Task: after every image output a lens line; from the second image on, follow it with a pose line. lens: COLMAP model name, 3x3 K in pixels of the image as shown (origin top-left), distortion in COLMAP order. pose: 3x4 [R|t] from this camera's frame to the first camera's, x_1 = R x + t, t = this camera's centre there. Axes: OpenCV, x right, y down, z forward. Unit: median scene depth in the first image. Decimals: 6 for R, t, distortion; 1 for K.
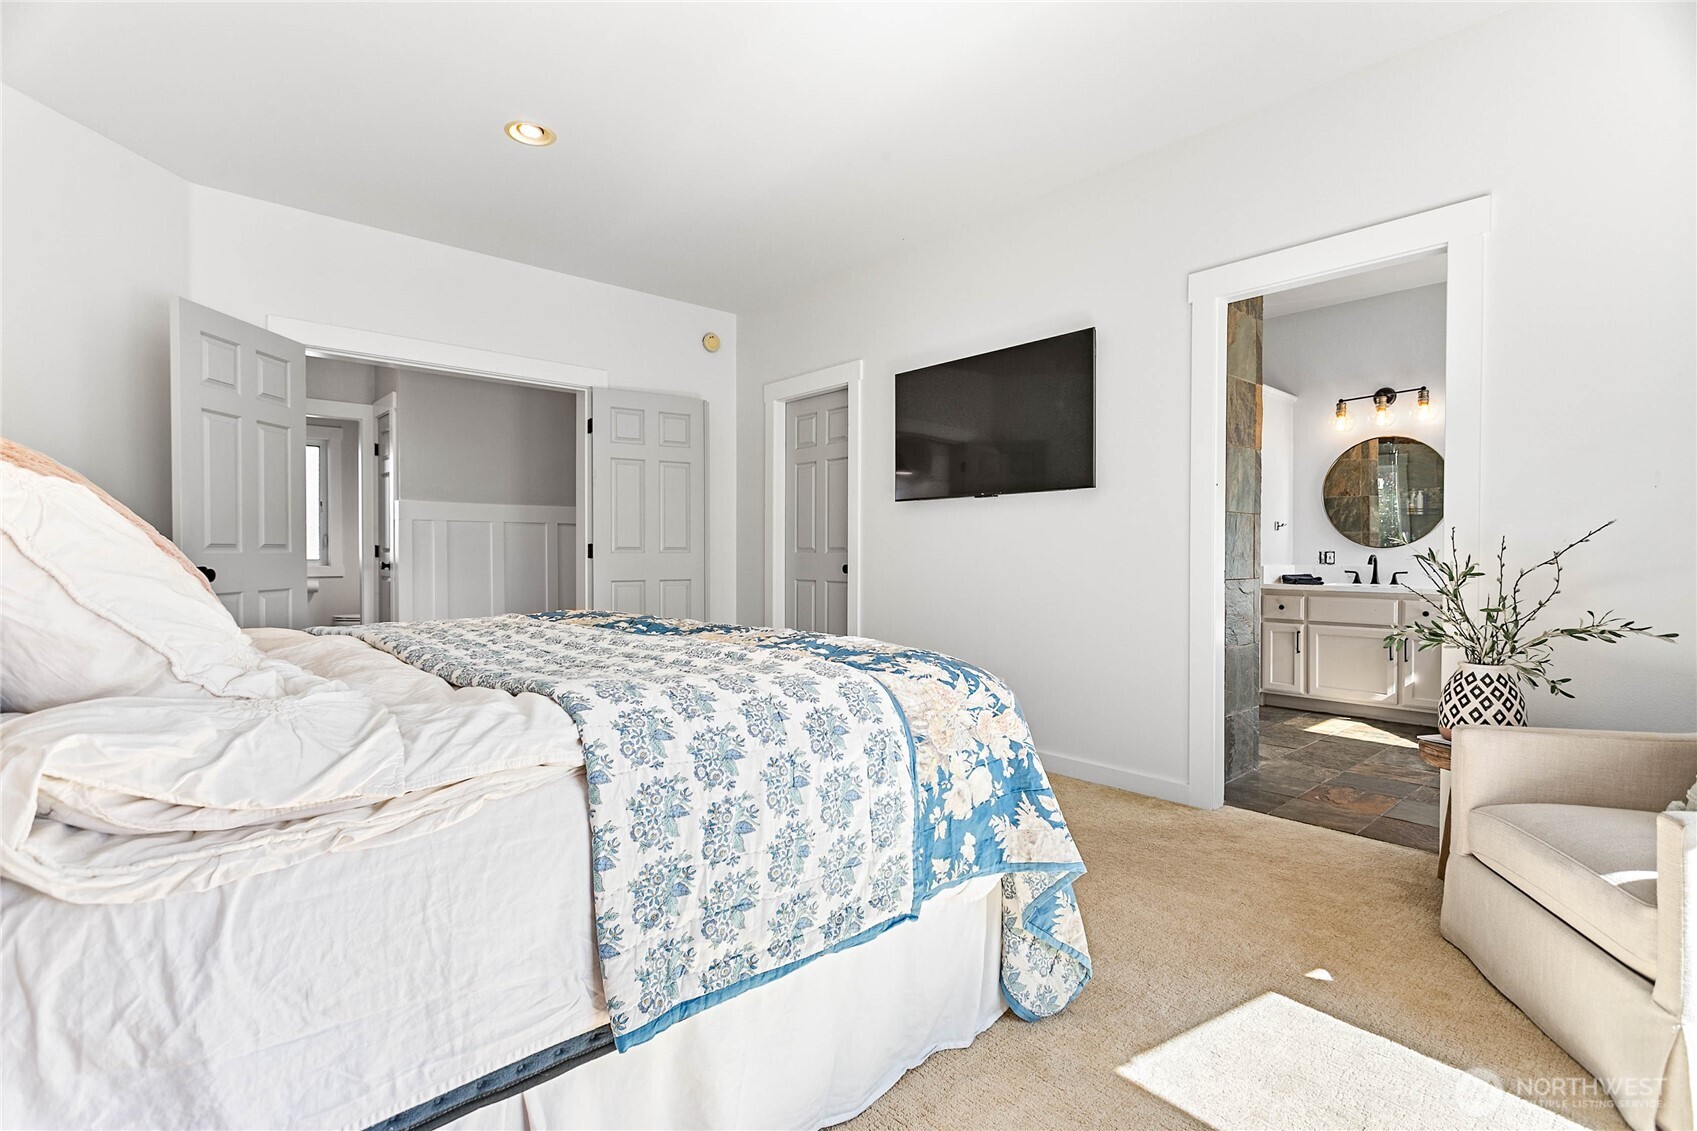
lens RADIAL K [[806.3, 0, 843.7], [0, 806.3, 569.6], [0, 0, 1]] dist [0.000972, 0.000866]
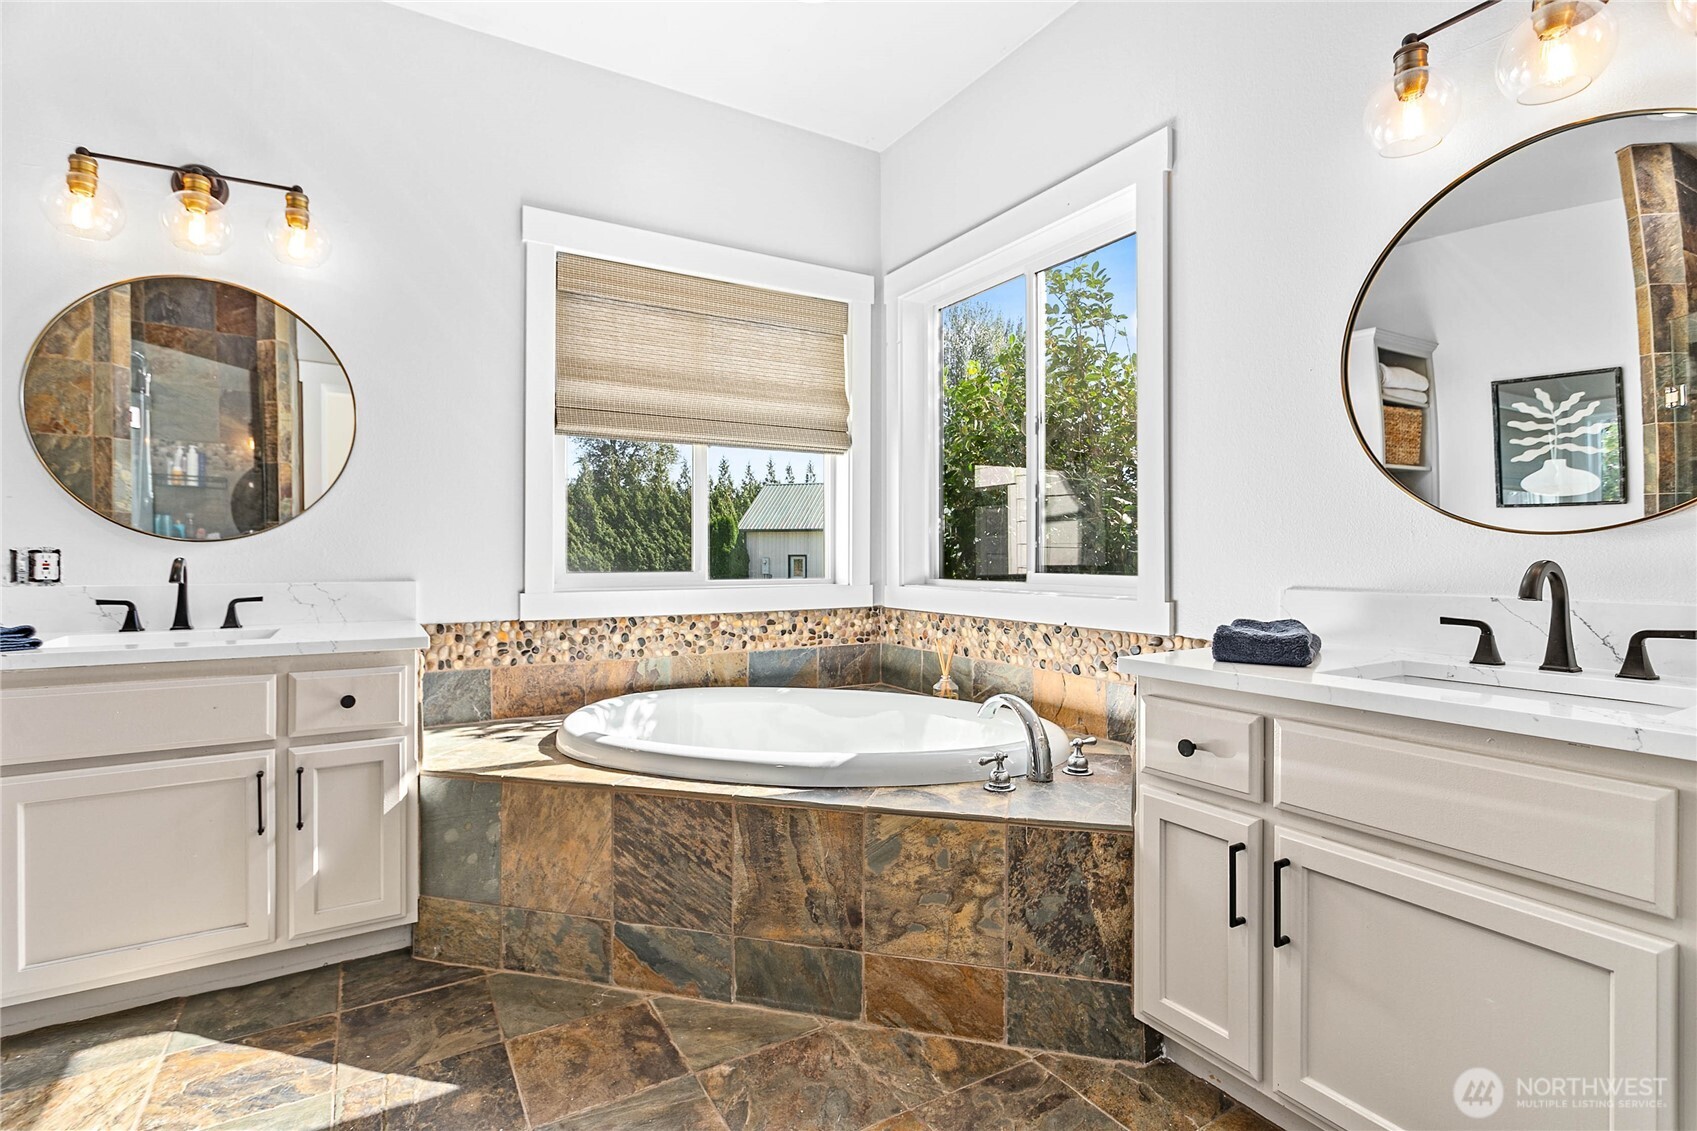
lens RADIAL K [[806.3, 0, 843.7], [0, 806.3, 569.6], [0, 0, 1]] dist [0.000972, 0.000866]
pose [[0.203232, -0.014931, 0.979017, 0.323569], [0.005152, 0.999886, 0.014180, -0.017155], [-0.979117, 0.002162, 0.203286, 0.585691]]
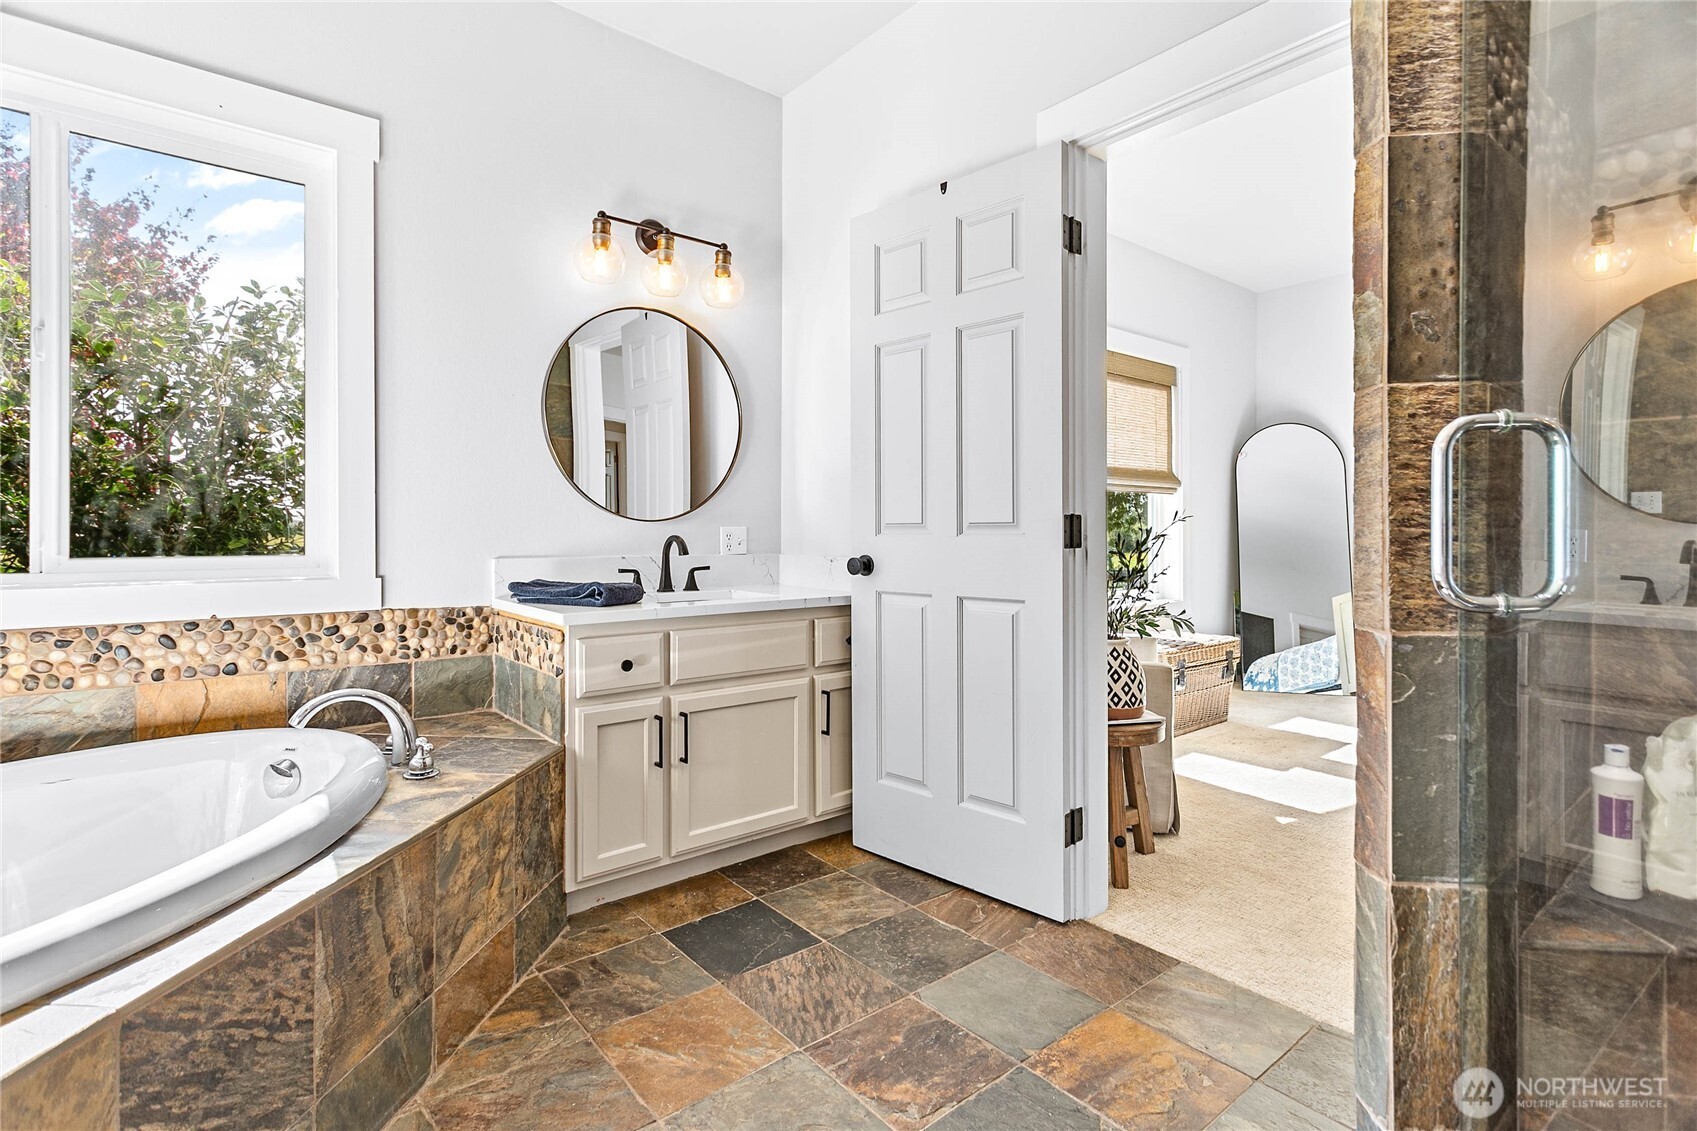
lens RADIAL K [[806.3, 0, 843.7], [0, 806.3, 569.6], [0, 0, 1]] dist [0.000972, 0.000866]
pose [[-0.998536, 0.000157, 0.054082, 0.570911], [0.002827, 0.998780, 0.049296, -0.019403], [-0.054009, 0.049376, -0.997319, 1.086454]]
